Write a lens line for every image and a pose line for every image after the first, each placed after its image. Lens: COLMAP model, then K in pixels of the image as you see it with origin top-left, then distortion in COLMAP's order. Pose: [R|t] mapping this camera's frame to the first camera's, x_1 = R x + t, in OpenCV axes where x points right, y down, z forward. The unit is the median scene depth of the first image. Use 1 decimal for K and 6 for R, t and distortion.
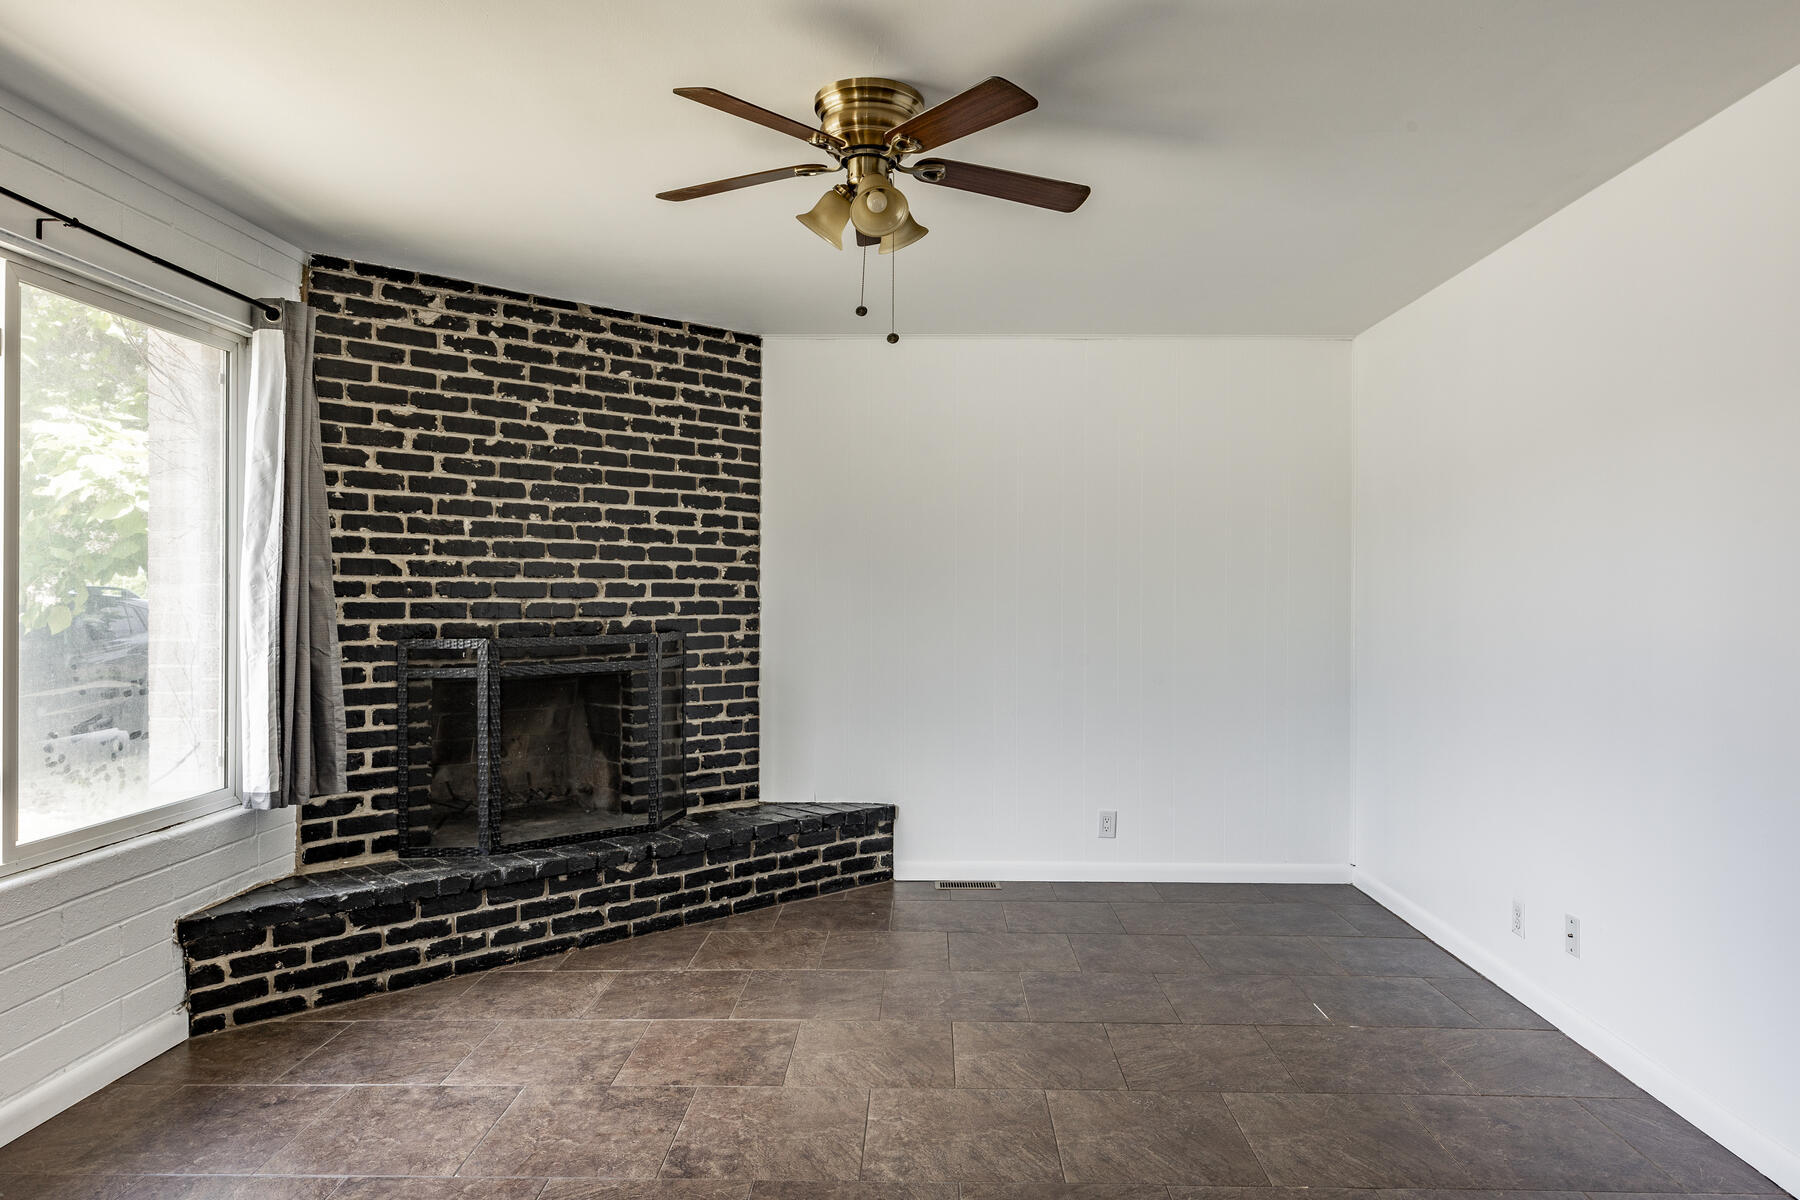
lens RADIAL K [[1113.2, 0, 900.0], [0, 1113.2, 600.0], [0, 0, 1]] dist [0.002050, 0.000782]
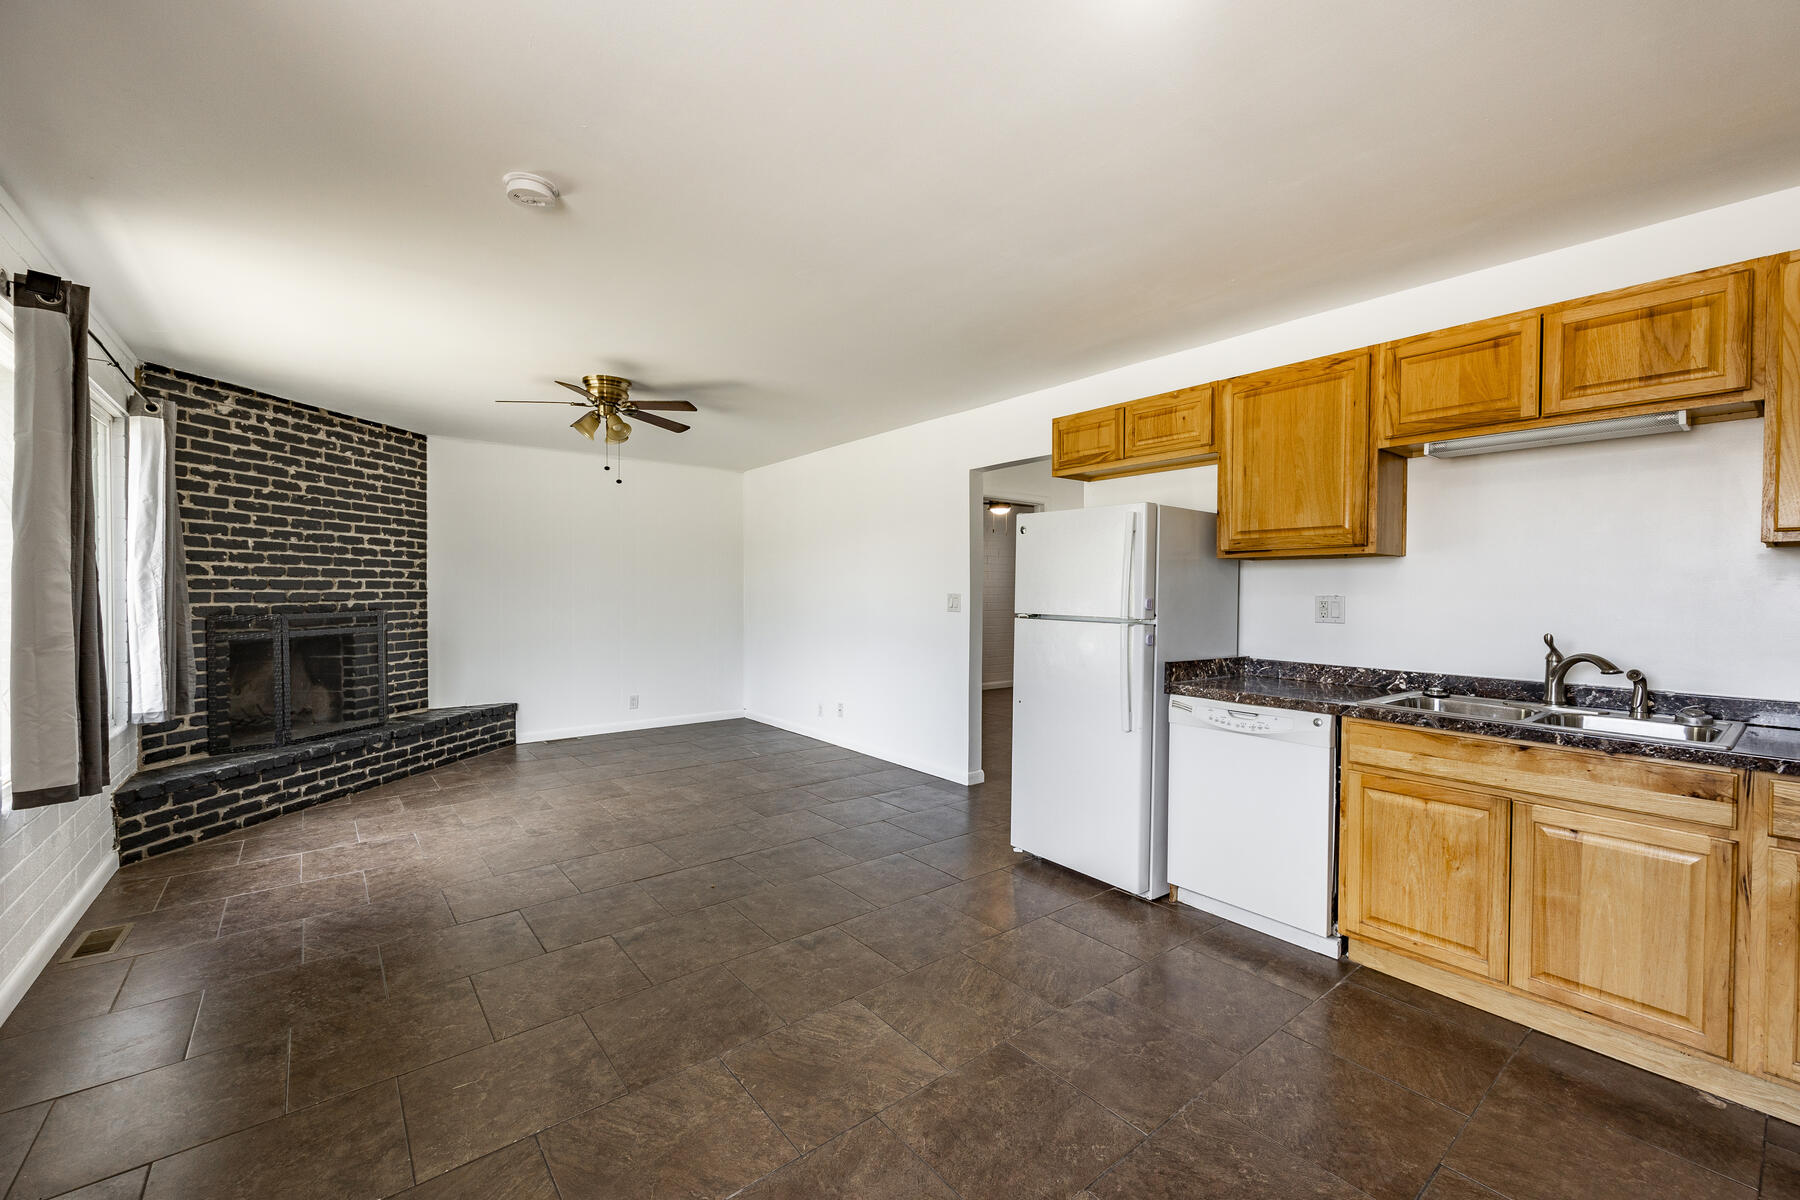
lens RADIAL K [[729.6, 0, 900.0], [0, 729.6, 600.0], [0, 0, 1]] dist [-0.000649, 0.000025]
pose [[0.766382, -0.008676, 0.642326, -0.335702], [0.002103, 0.999937, 0.010997, 0.003697], [-0.642381, -0.007077, 0.766352, -0.371535]]
